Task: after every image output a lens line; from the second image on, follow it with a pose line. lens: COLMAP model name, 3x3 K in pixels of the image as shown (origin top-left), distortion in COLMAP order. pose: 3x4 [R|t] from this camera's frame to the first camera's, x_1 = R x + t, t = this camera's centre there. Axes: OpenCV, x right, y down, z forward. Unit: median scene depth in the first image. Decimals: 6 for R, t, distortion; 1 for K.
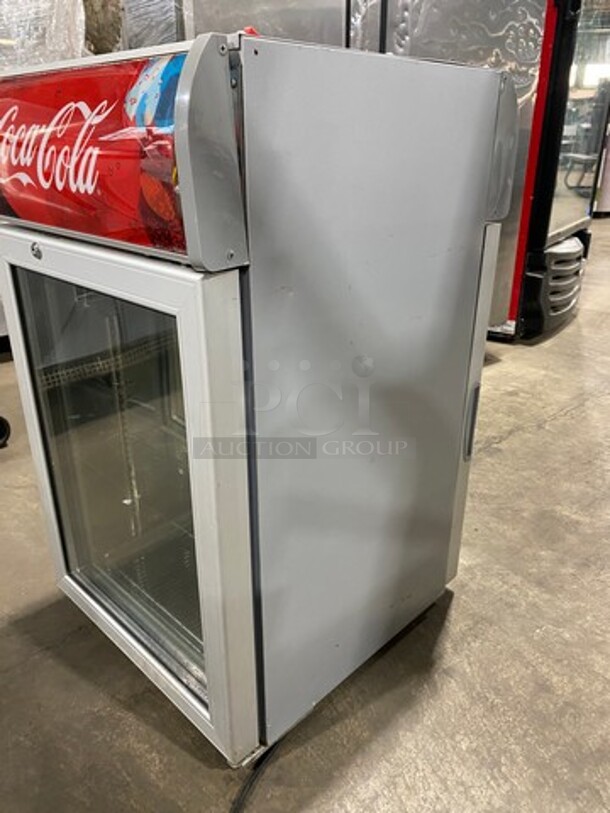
lens RADIAL K [[619.6, 0, 307.7], [0, 619.6, 401.3], [0, 0, 1]] dist [0.033431, -0.007379]
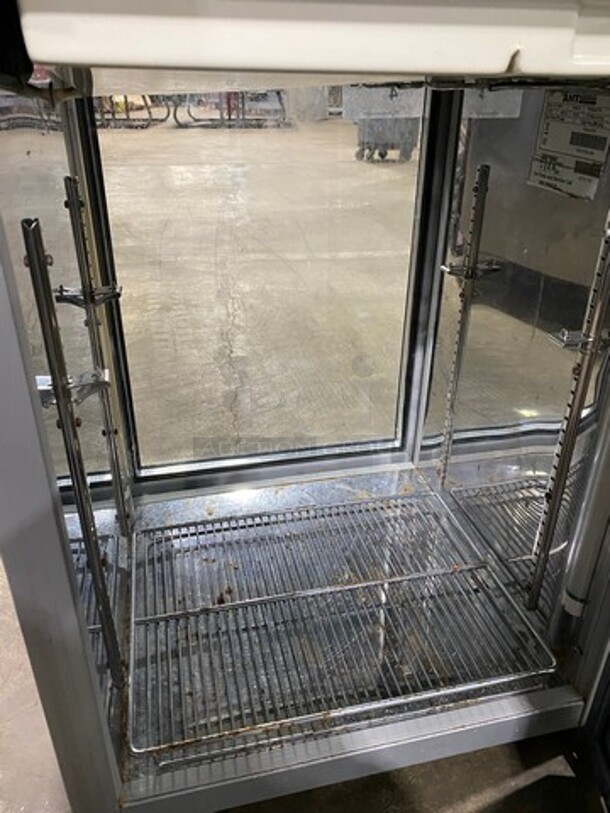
lens RADIAL K [[619.6, 0, 307.7], [0, 619.6, 401.3], [0, 0, 1]] dist [0.033431, -0.007379]
pose [[0.524083, -0.381330, 0.761527, -0.590695], [0.323314, 0.916306, 0.236330, -0.075225], [-0.787912, 0.122356, 0.603510, 0.696244]]
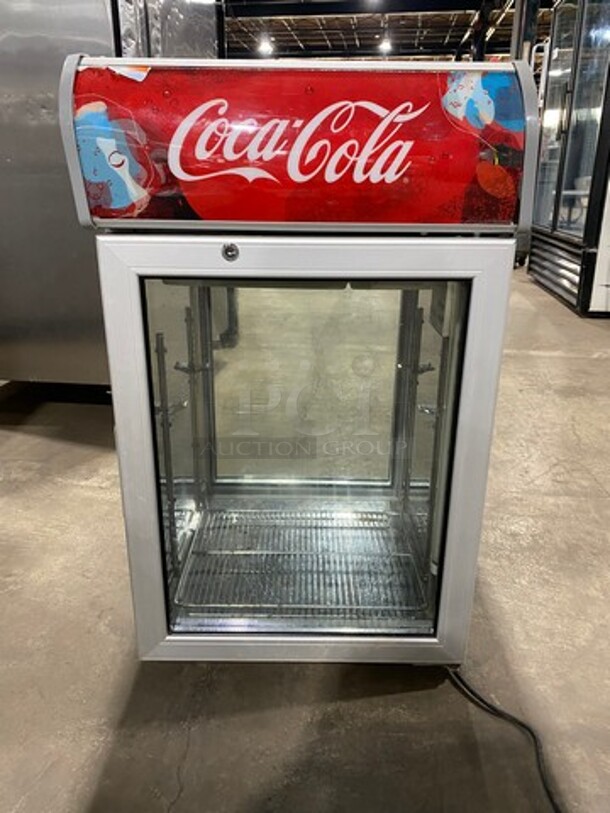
lens RADIAL K [[621.1, 0, 305.0], [0, 621.1, 406.5], [0, 0, 1]] dist [0.006832, 0.001298]
pose [[0.708206, -0.231234, 0.667064, -0.845762], [0.262420, 0.963366, 0.055341, -0.031003], [-0.655423, 0.135858, 0.742942, 0.213063]]
